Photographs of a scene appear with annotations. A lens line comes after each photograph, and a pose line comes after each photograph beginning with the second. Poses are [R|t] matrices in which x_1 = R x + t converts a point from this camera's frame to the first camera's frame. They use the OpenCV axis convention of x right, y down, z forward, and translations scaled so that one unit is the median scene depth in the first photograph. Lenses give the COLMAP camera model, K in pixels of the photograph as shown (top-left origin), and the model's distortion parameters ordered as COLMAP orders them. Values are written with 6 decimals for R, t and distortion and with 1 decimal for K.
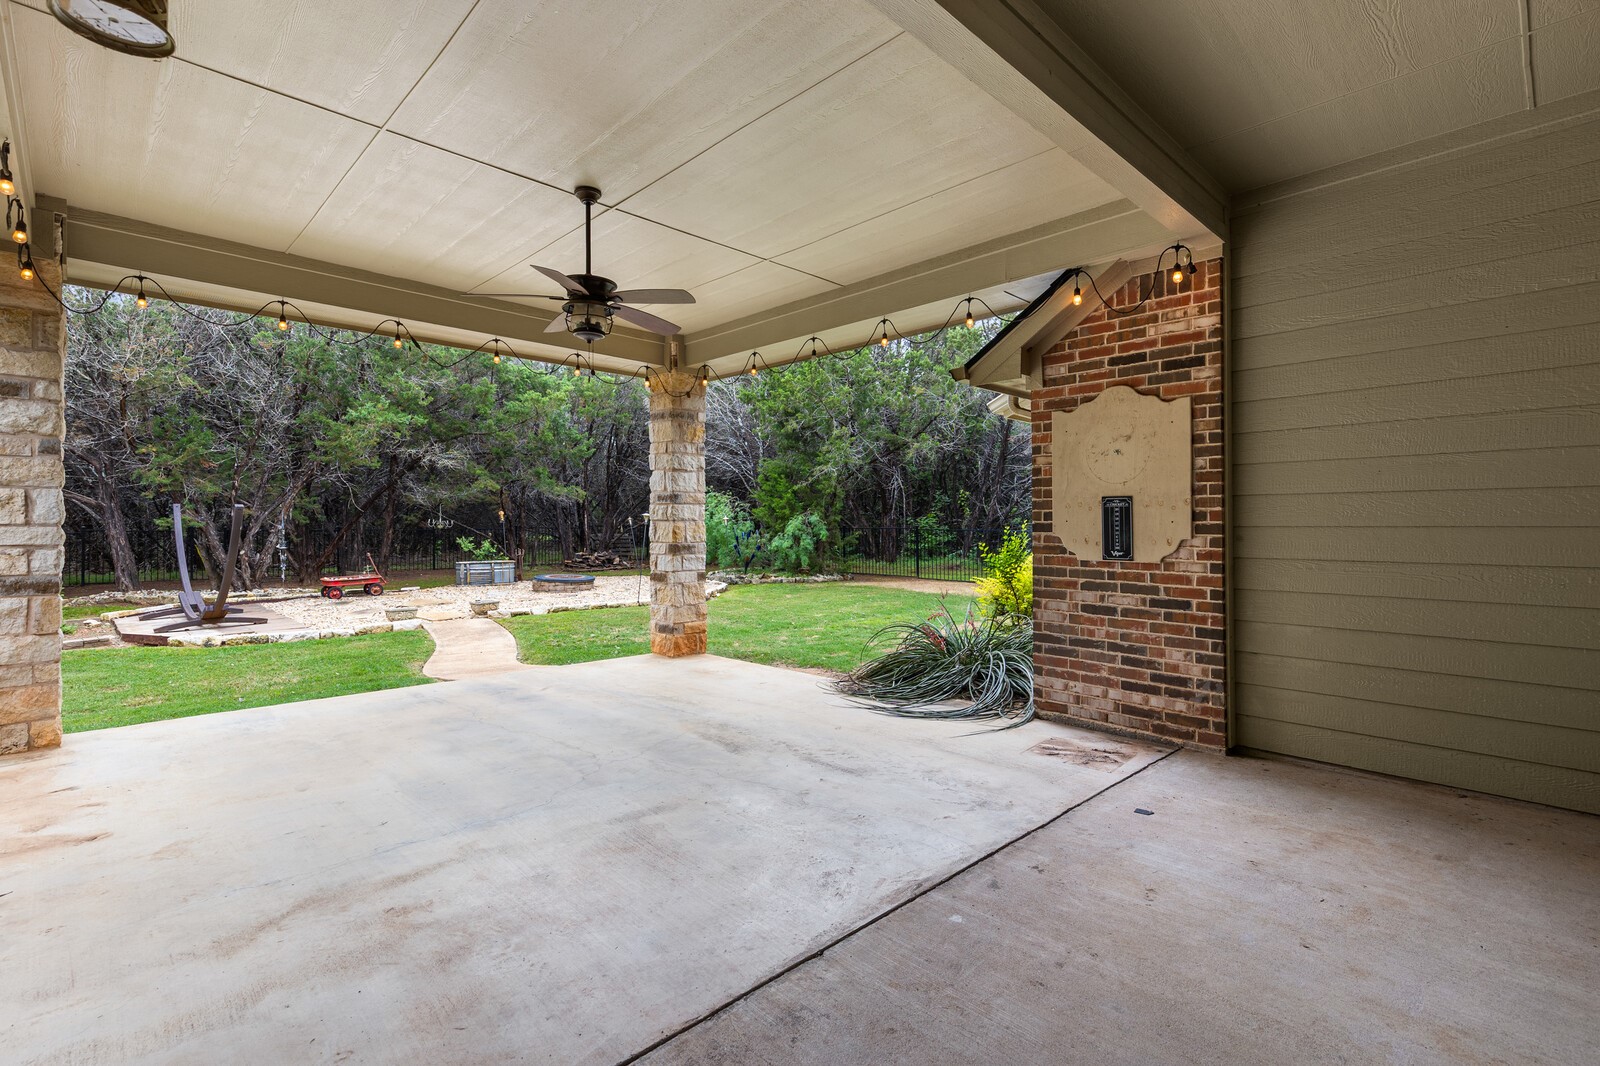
lens RADIAL K [[714.8, 0, 800.0], [0, 714.8, 533.0], [0, 0, 1]] dist [0.008194, -0.000389]
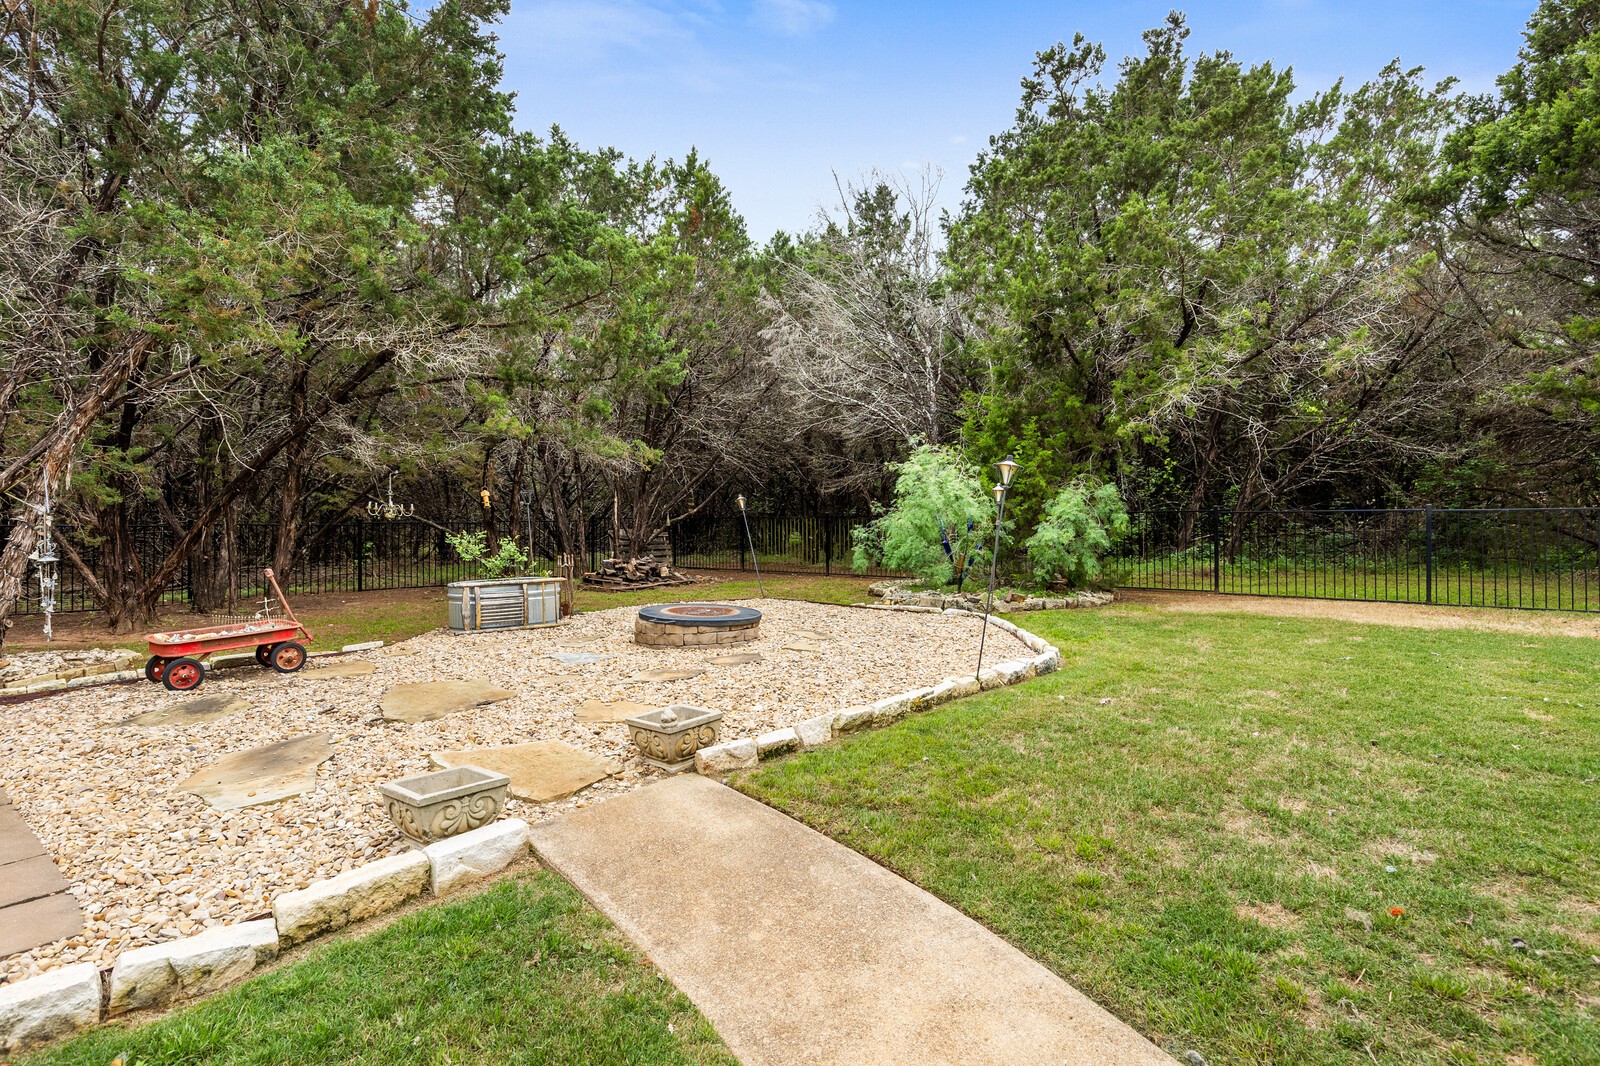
lens RADIAL K [[791.9, 0, 800.0], [0, 791.9, 533.0], [0, 0, 1]] dist [0.001327, -0.000005]
pose [[0.996272, -0.013325, 0.085231, -0.293027], [0.013295, 0.999911, 0.000919, 0.009520], [-0.085236, 0.000218, 0.996361, 0.453712]]
